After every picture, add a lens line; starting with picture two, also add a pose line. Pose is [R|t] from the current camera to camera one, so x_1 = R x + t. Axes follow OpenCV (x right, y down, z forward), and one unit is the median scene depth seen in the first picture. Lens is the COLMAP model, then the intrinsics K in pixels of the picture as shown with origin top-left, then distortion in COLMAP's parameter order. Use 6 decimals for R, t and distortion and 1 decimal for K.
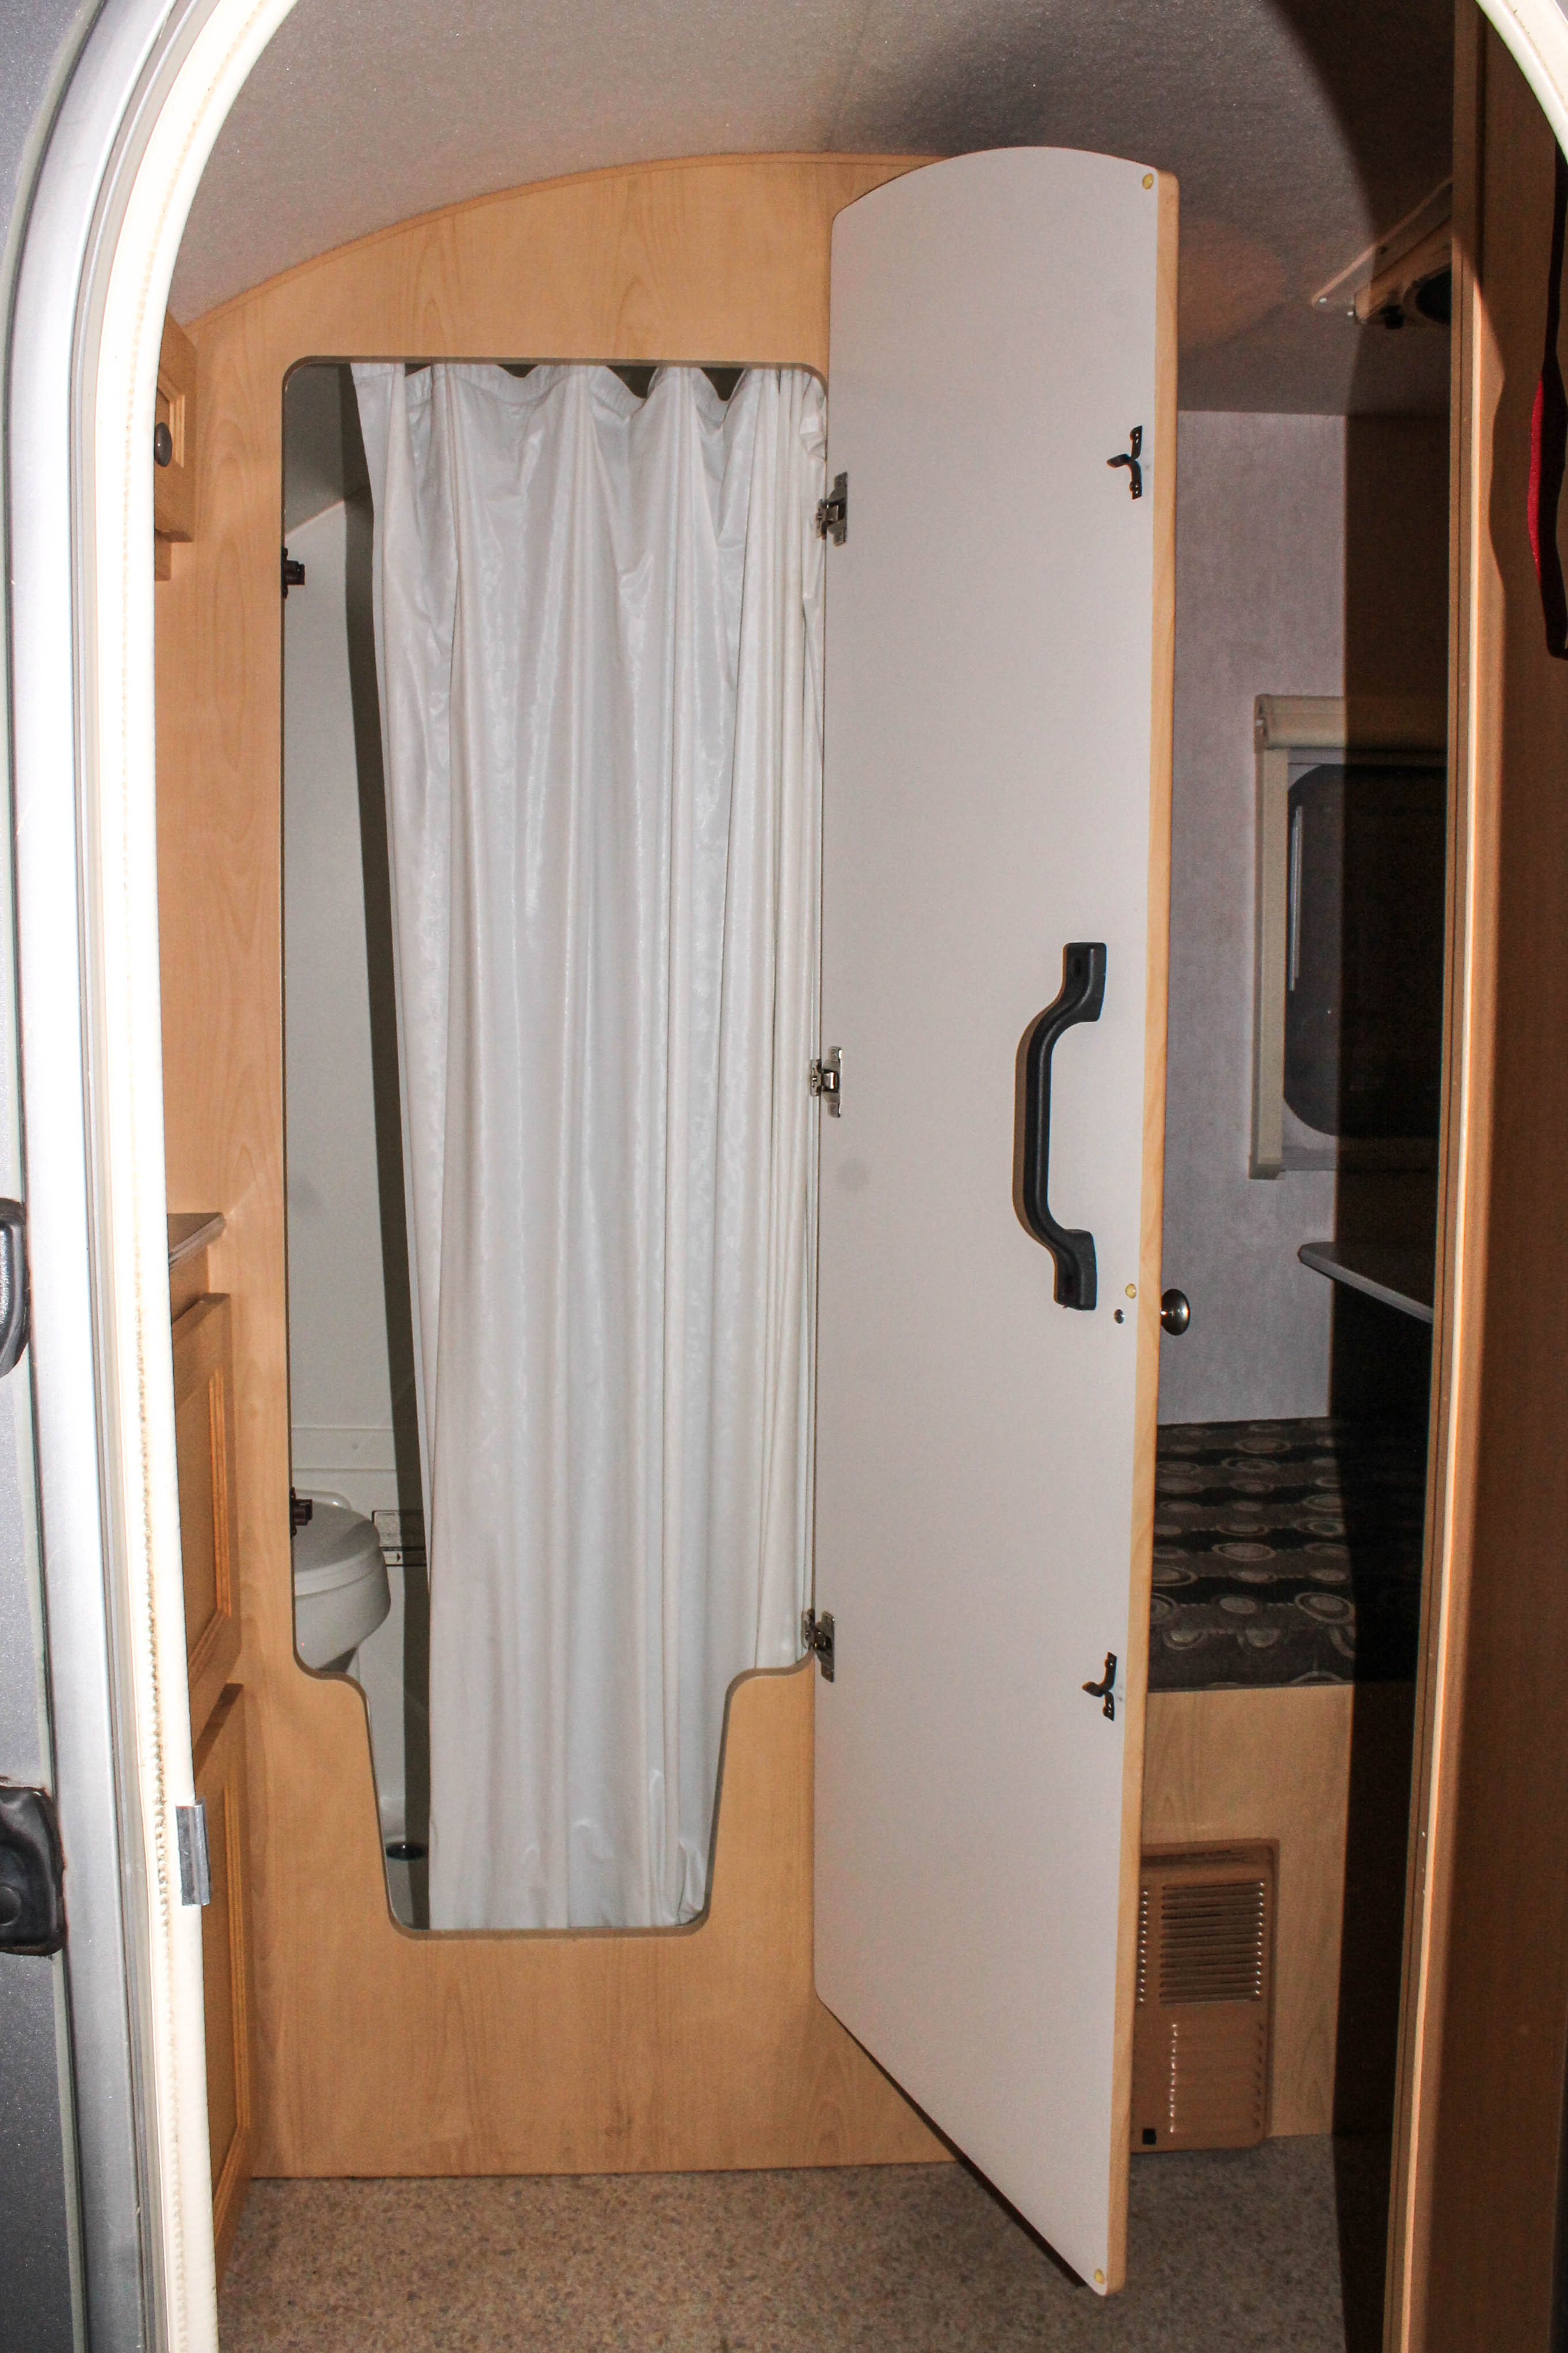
lens RADIAL K [[2069.6, 0, 726.8], [0, 2069.6, 1150.5], [0, 0, 1]] dist [-0.157078, 0.139721]
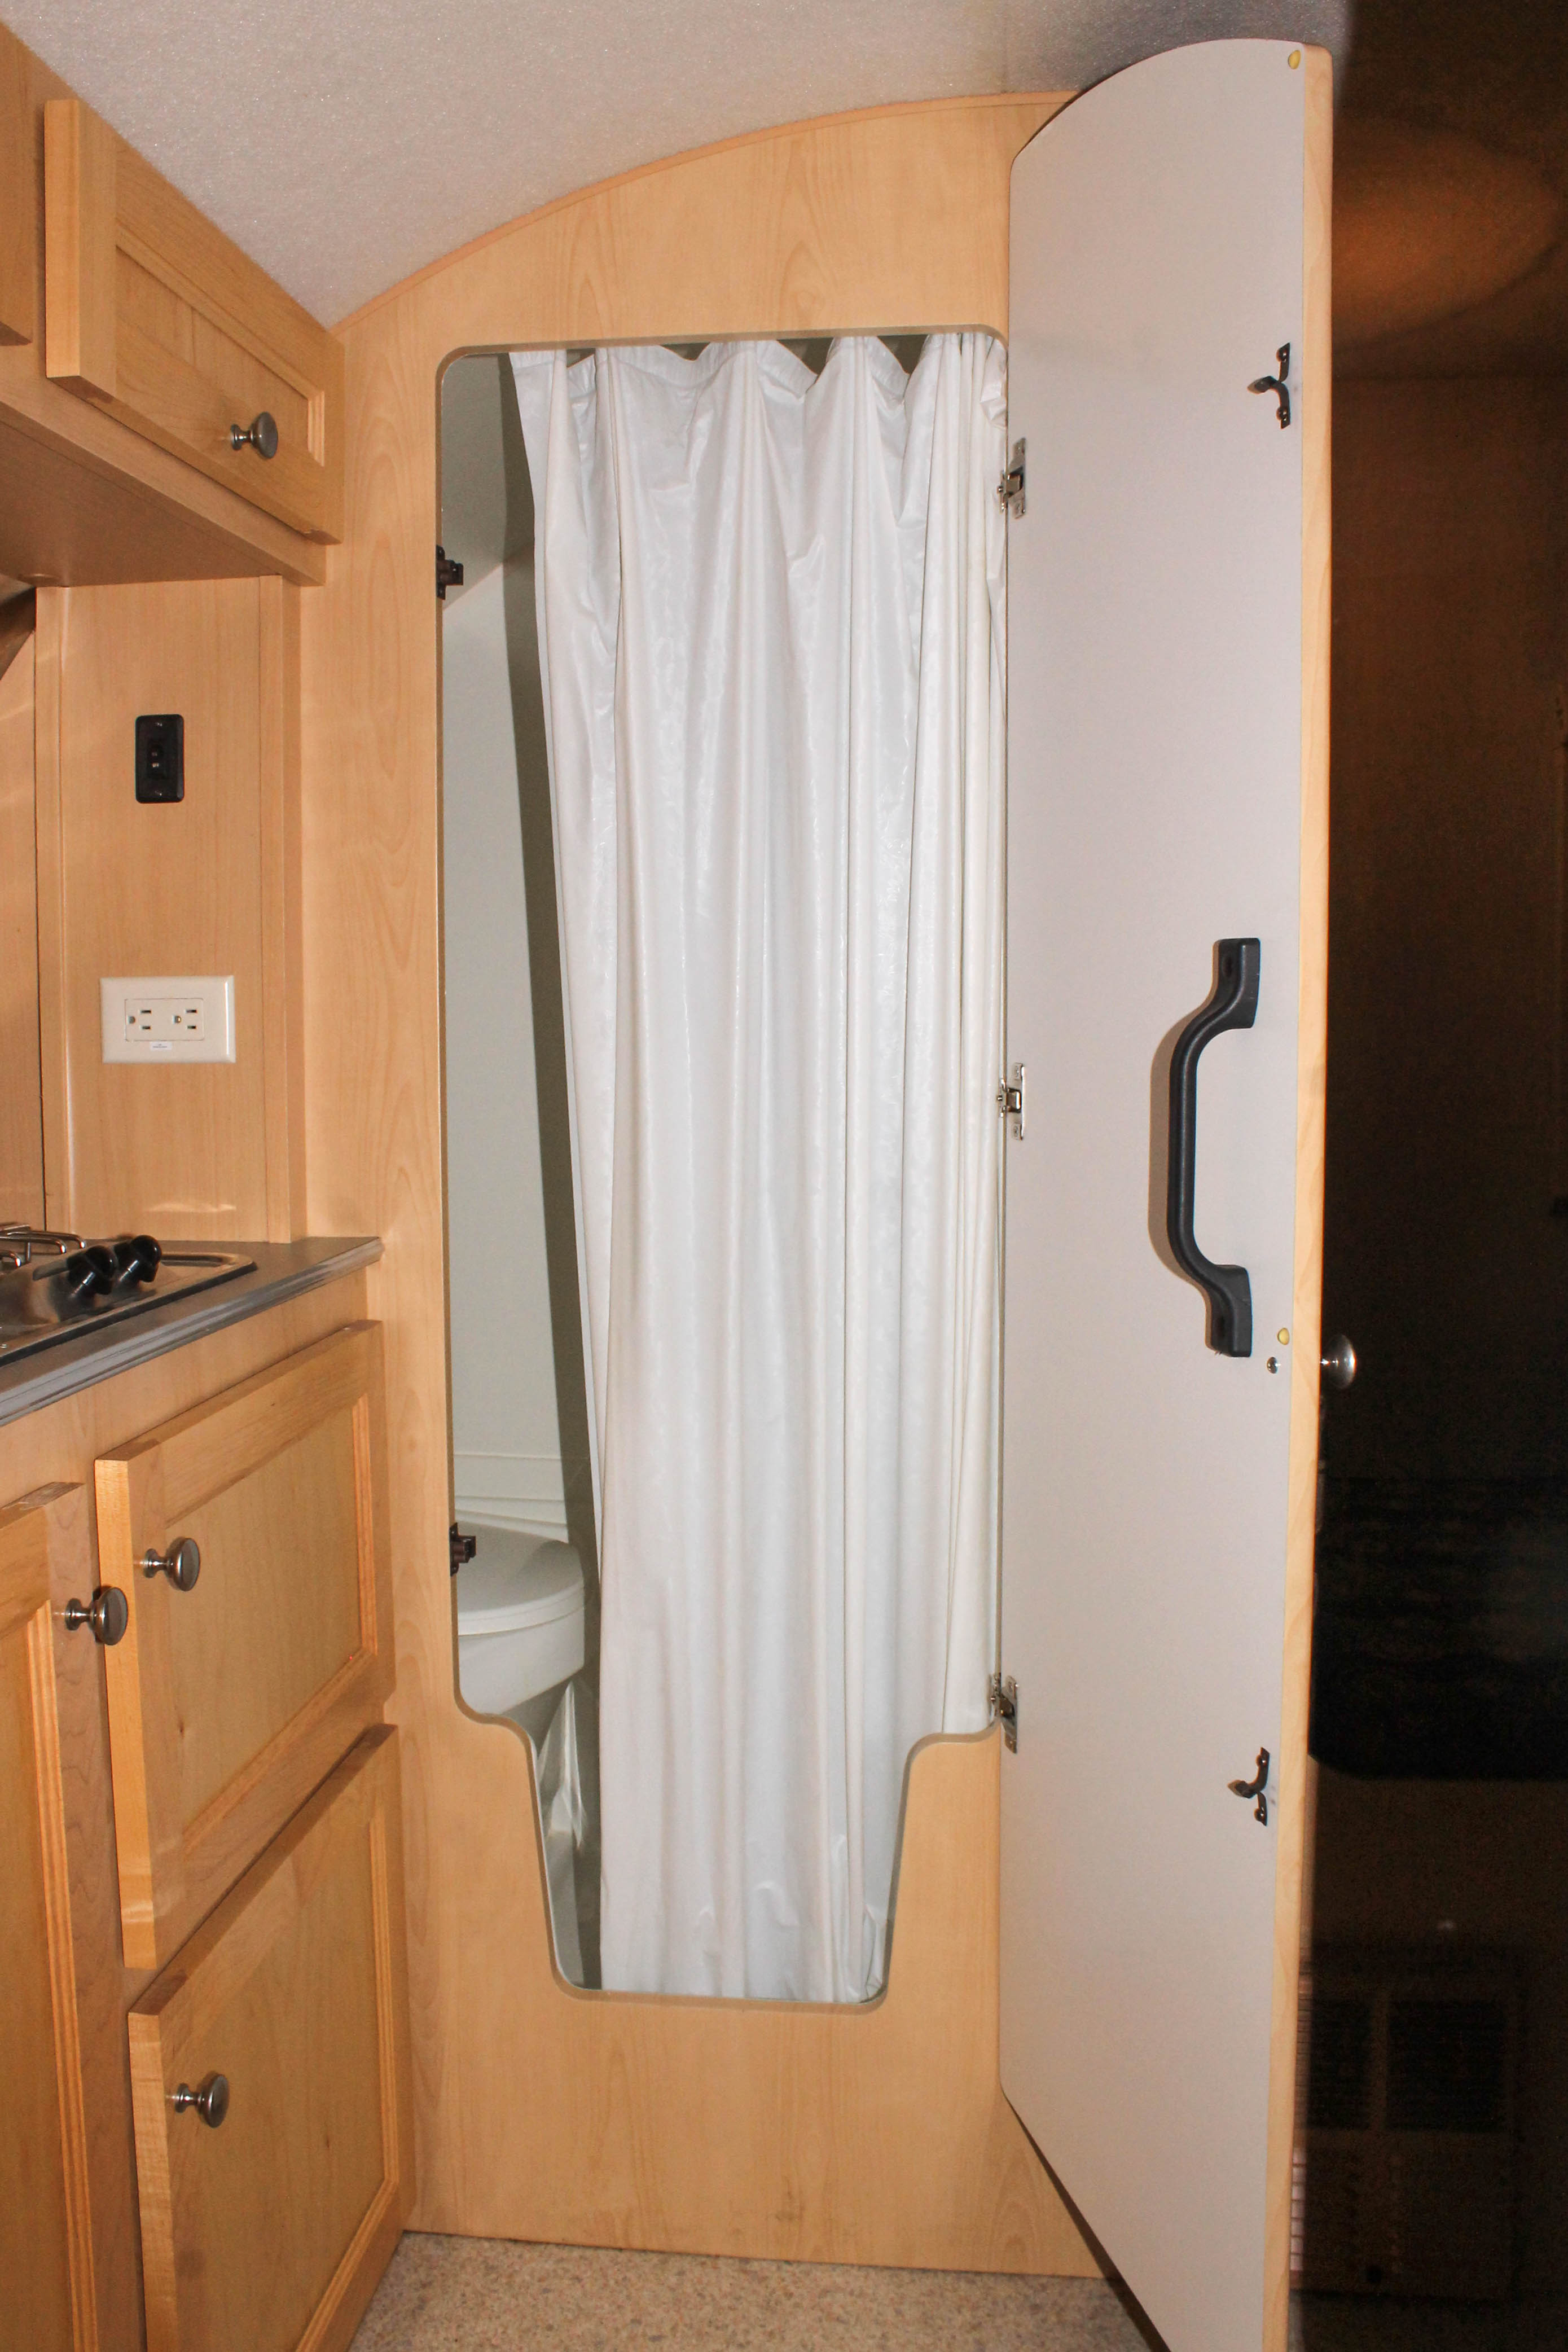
lens RADIAL K [[2020.5, 0, 784.0], [0, 2020.5, 1176.0], [0, 0, 1]] dist [-0.154404, 0.130353]
pose [[0.984634, 0.005239, -0.174553, 0.105036], [-0.005845, 0.999979, -0.002956, 0.003141], [0.174534, 0.003931, 0.984643, 0.099617]]
